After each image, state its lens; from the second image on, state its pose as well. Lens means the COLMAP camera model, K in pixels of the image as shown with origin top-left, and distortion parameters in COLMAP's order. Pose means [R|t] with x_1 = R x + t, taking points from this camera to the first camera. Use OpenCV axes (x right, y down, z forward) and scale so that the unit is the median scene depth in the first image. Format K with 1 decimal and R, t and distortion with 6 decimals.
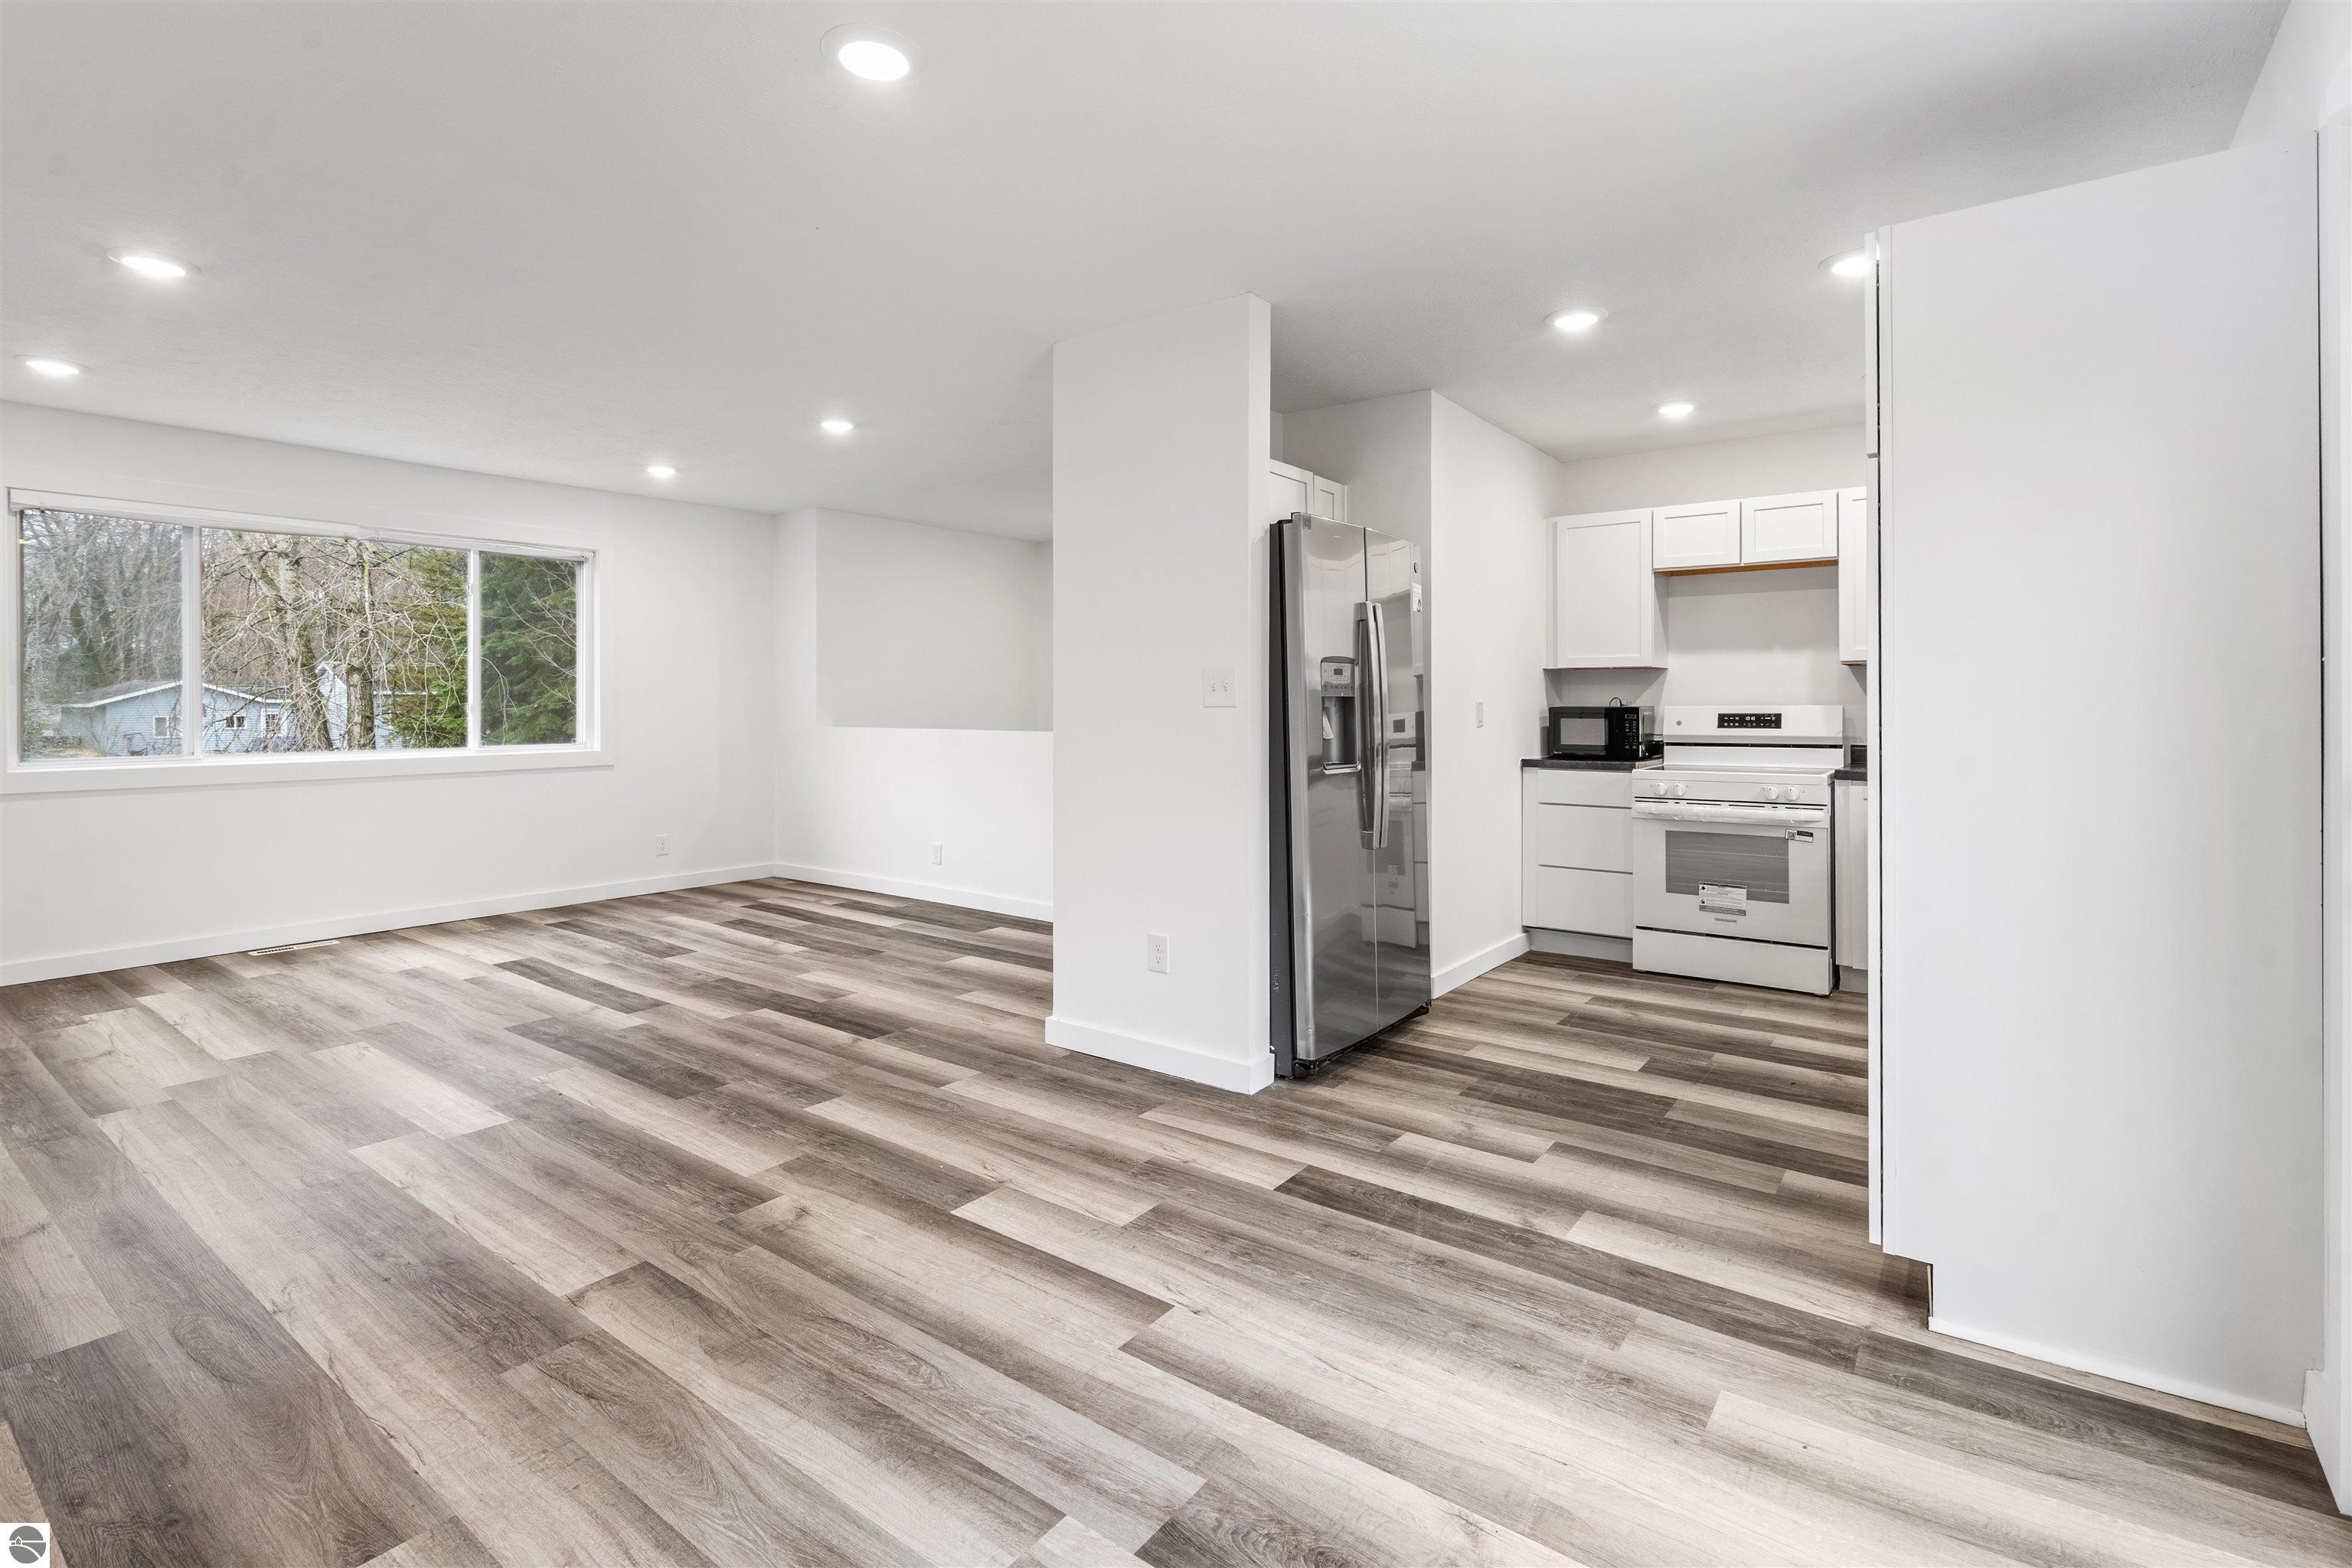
lens RADIAL K [[1101.6, 0, 1176.7], [0, 1101.6, 677.1], [0, 0, 1]] dist [-0.002885, 0.000253]
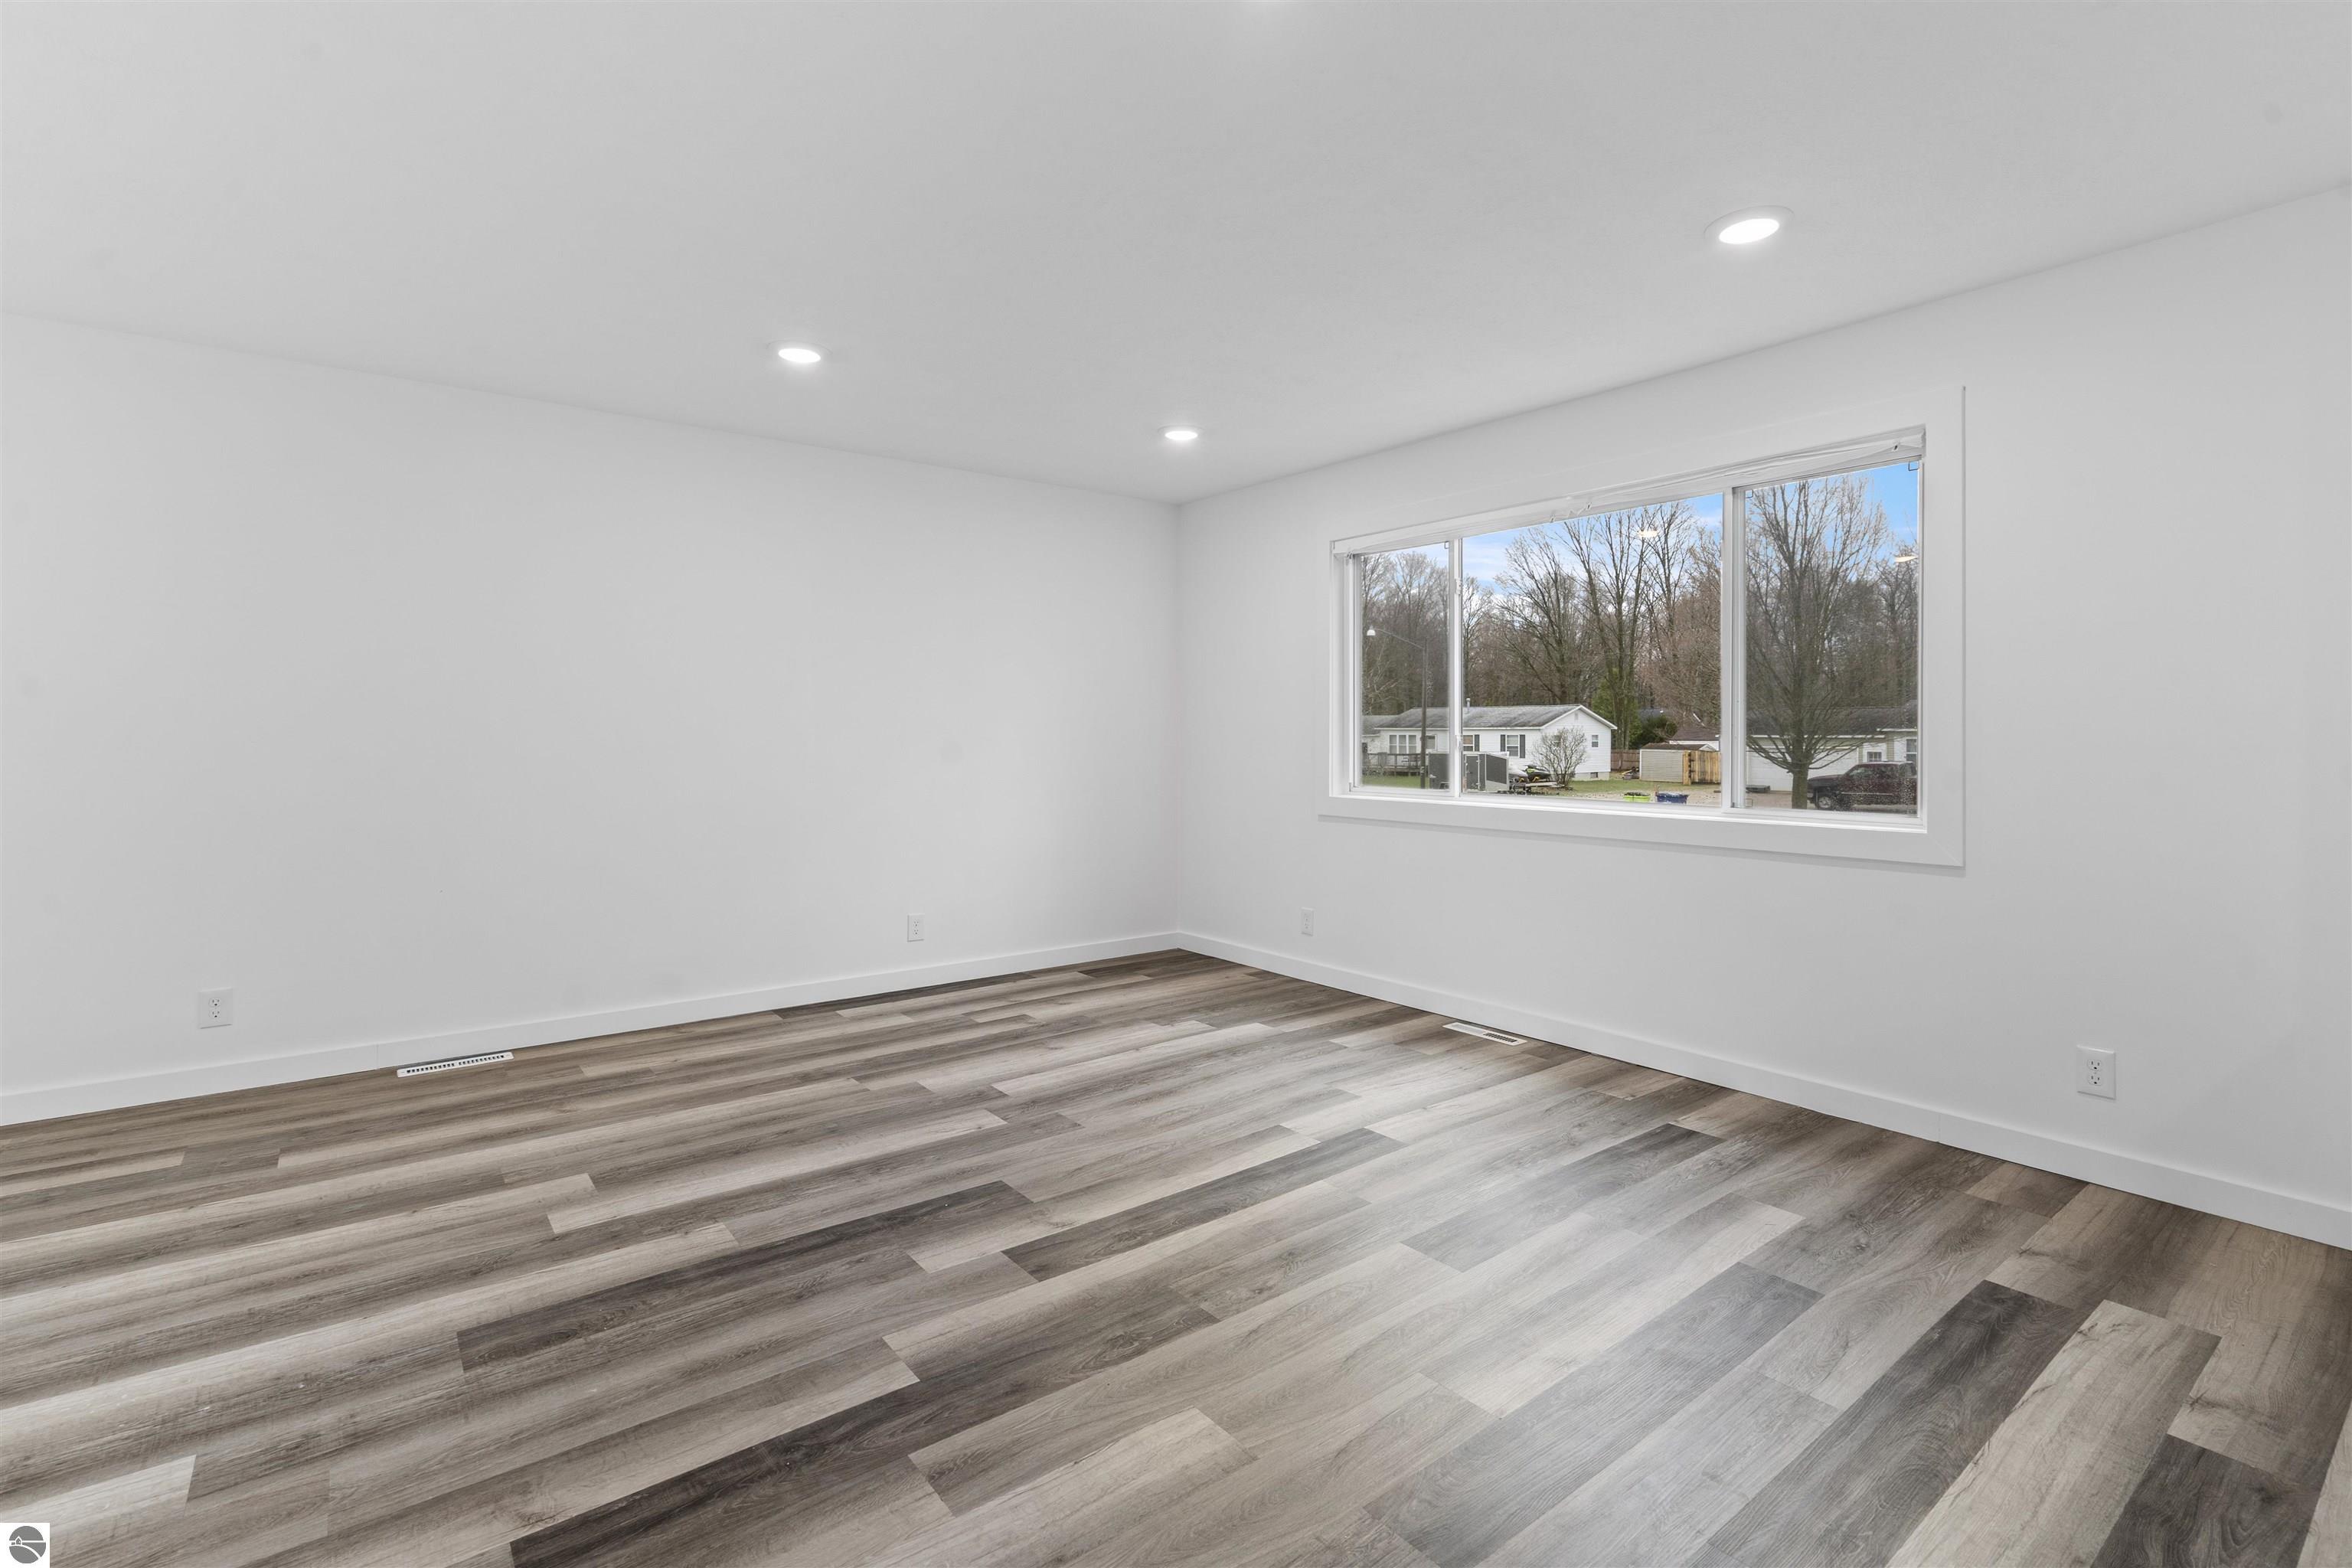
lens RADIAL K [[1079.3, 0, 1175.9], [0, 1079.3, 743.2], [0, 0, 1]] dist [-0.002100, 0.000480]
pose [[-0.267967, 0.006723, -0.963405, 0.066156], [0.021549, 0.999767, 0.000983, 0.052401], [0.963187, -0.020498, -0.268049, 2.093838]]
